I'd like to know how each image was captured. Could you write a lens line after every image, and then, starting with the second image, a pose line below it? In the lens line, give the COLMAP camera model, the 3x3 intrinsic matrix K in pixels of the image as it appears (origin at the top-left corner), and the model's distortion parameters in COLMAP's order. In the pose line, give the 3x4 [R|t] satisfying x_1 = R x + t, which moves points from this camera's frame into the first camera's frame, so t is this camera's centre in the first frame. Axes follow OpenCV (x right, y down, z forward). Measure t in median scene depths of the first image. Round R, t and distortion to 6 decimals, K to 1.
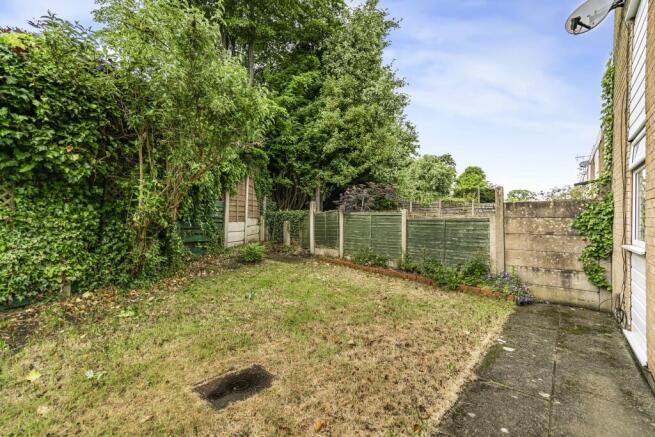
lens RADIAL K [[304.0, 0, 326.4], [0, 304.0, 217.7], [0, 0, 1]] dist [-0.005939, 0.005625]
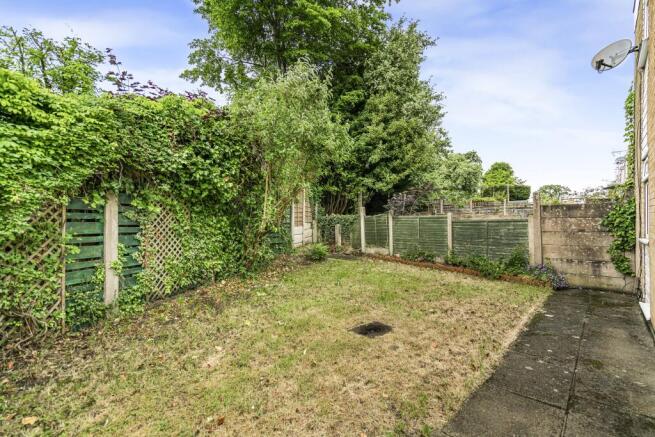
lens RADIAL K [[304.0, 0, 326.5], [0, 304.0, 223.3], [0, 0, 1]] dist [-0.005939, 0.005625]
pose [[0.997115, -0.022235, -0.072583, -0.191331], [0.023117, 0.999669, 0.011326, -0.014734], [0.072307, -0.012971, 0.997298, -0.283691]]
